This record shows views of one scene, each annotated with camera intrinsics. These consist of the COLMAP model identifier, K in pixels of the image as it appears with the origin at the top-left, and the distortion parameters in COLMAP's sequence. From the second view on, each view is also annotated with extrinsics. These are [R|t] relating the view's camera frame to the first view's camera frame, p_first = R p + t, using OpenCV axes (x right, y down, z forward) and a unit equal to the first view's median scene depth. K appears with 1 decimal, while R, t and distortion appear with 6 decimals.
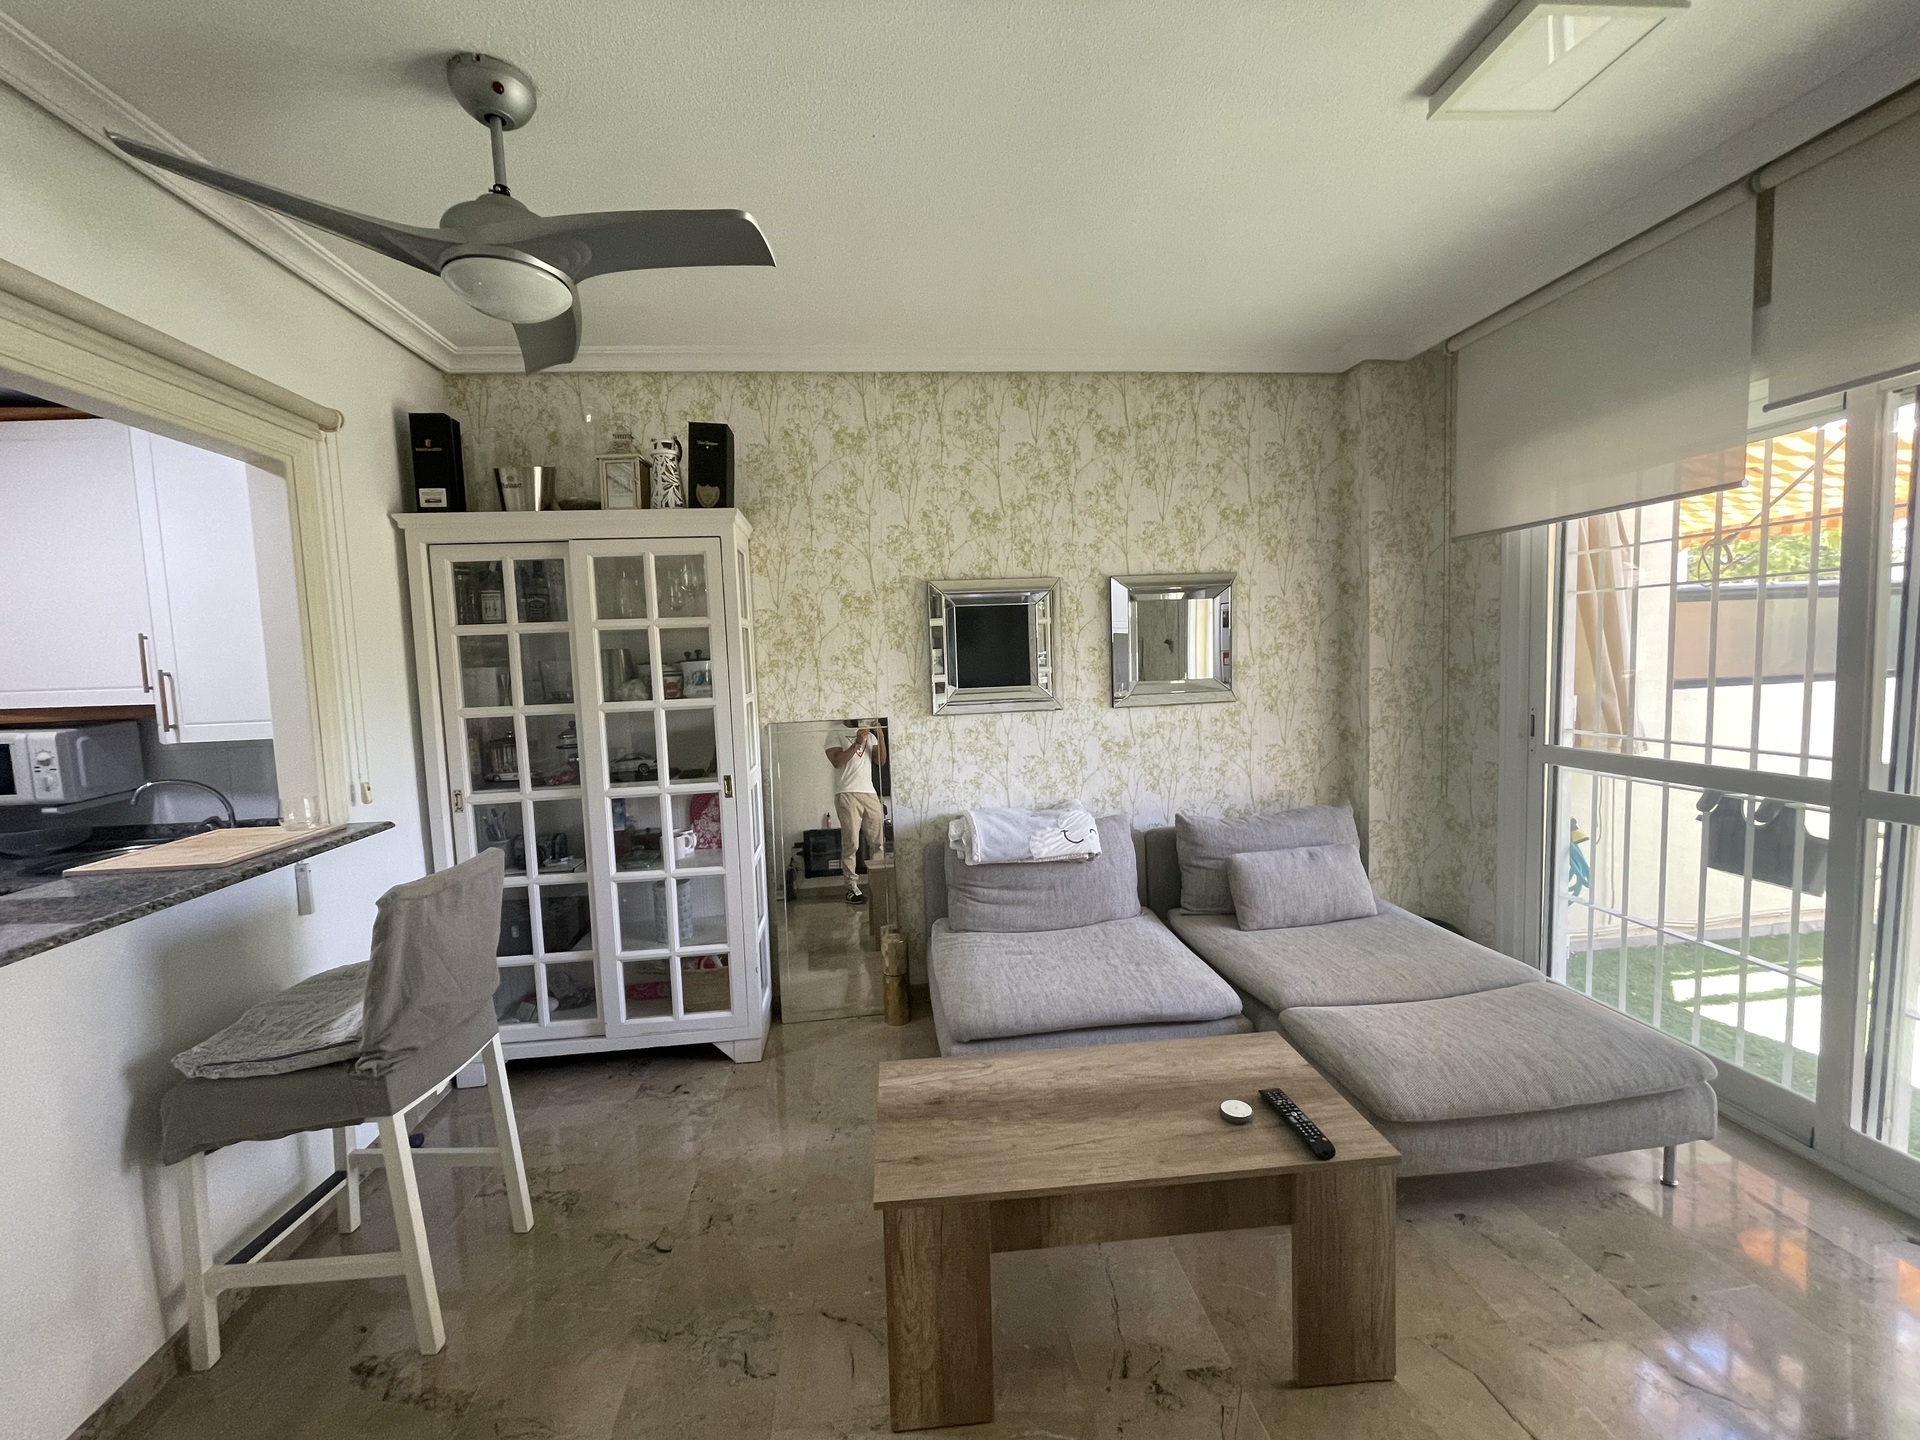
lens RADIAL K [[788.9, 0, 950.6], [0, 788.9, 715.0], [0, 0, 1]] dist [0.000157, 0.000006]
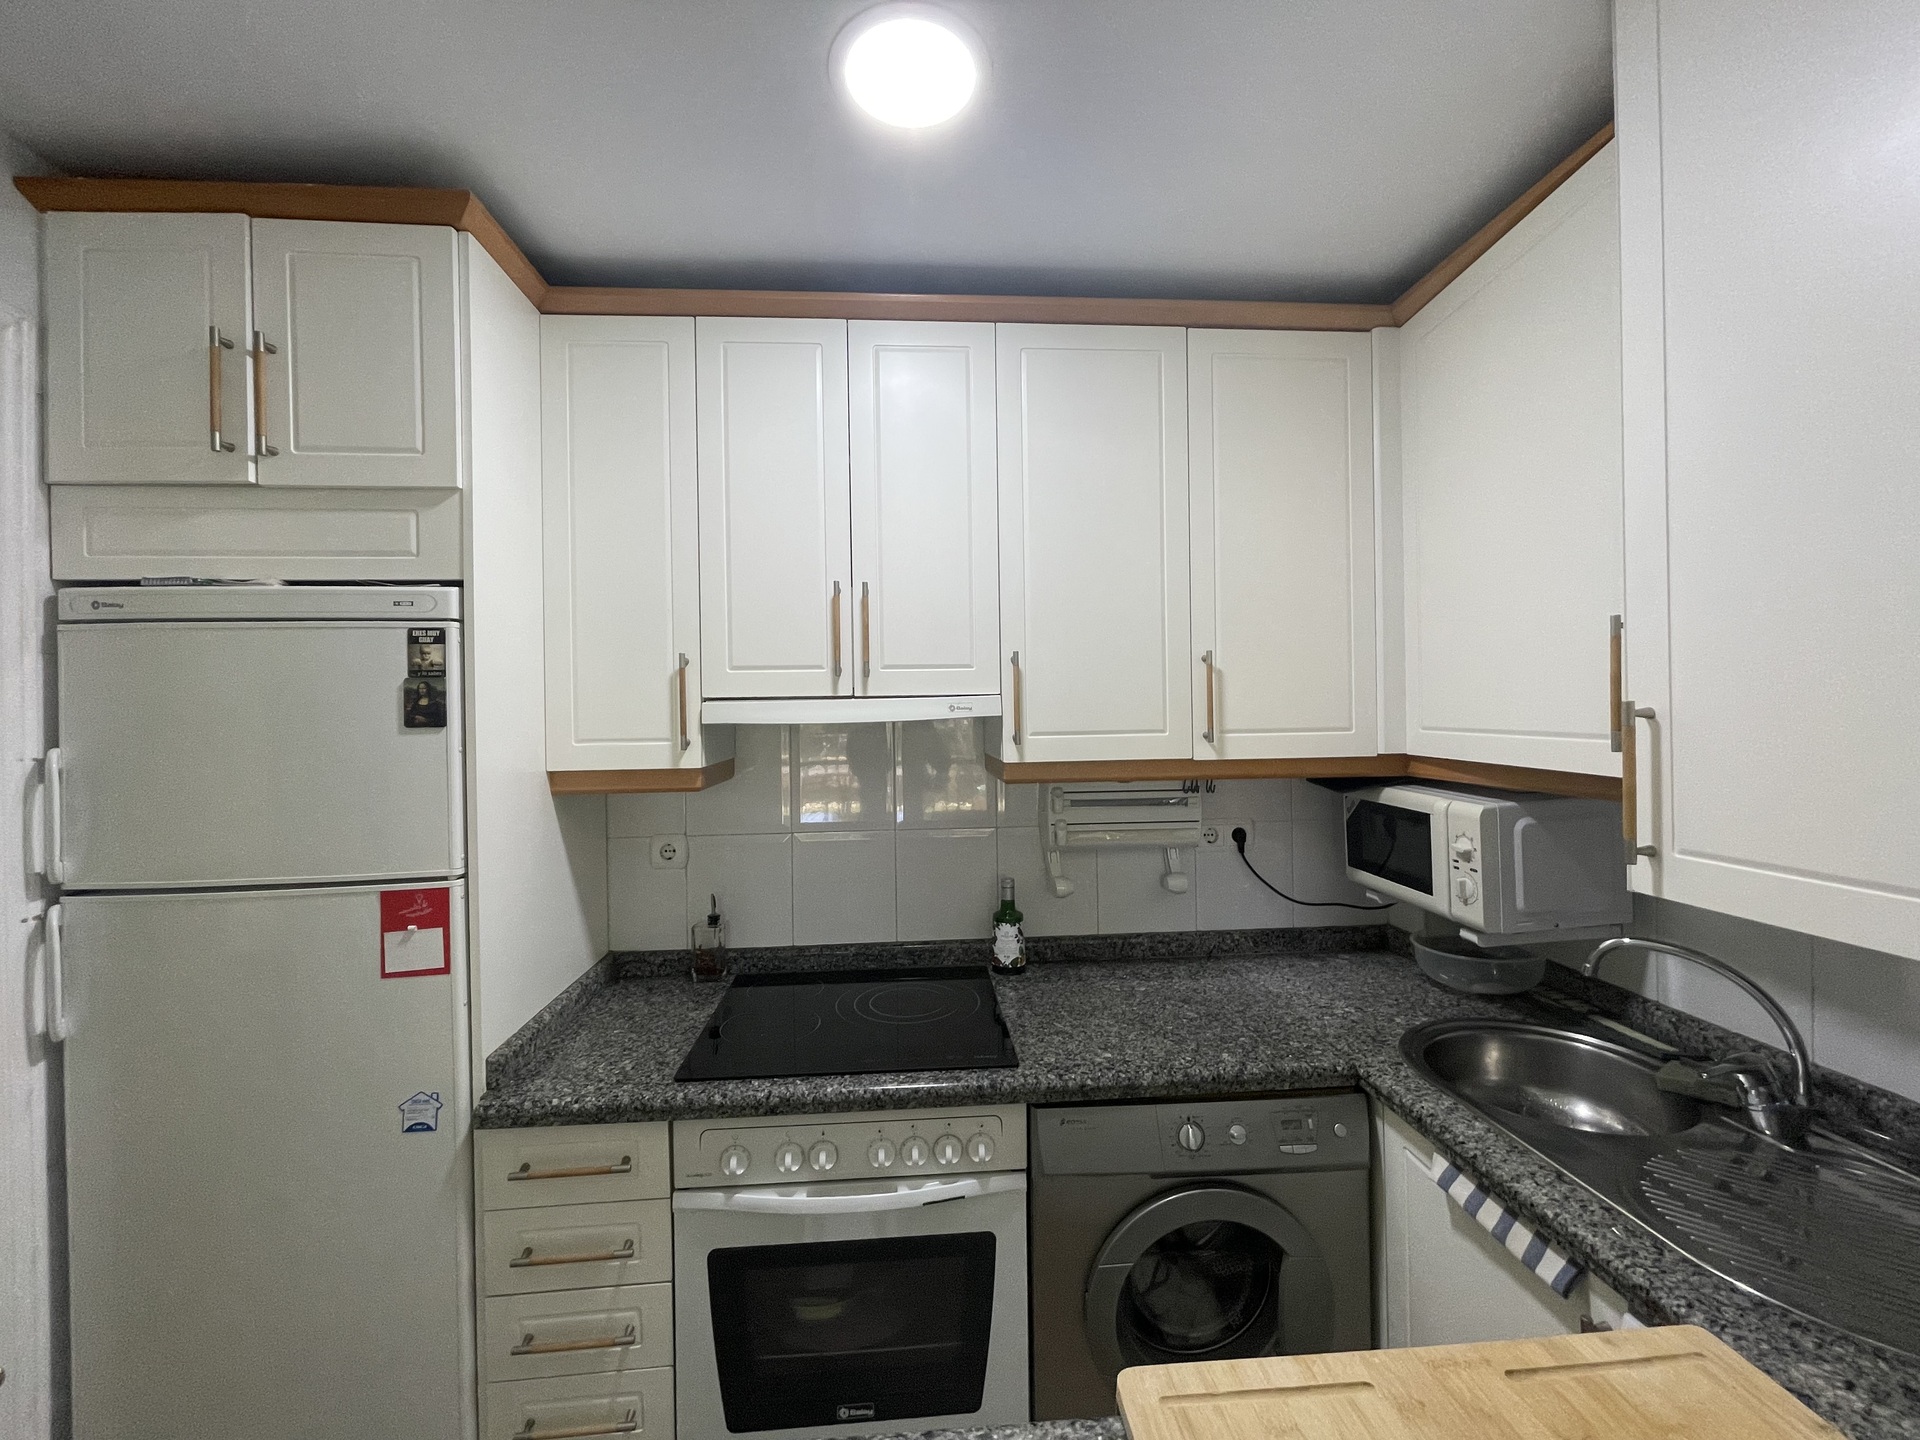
lens RADIAL K [[788.9, 0, 950.6], [0, 788.9, 715.0], [0, 0, 1]] dist [0.000157, 0.000006]
pose [[-0.024219, 0.037935, -0.998987, -0.564856], [-0.057989, 0.997544, 0.039286, -0.043164], [0.998023, 0.058882, -0.021960, 0.629669]]
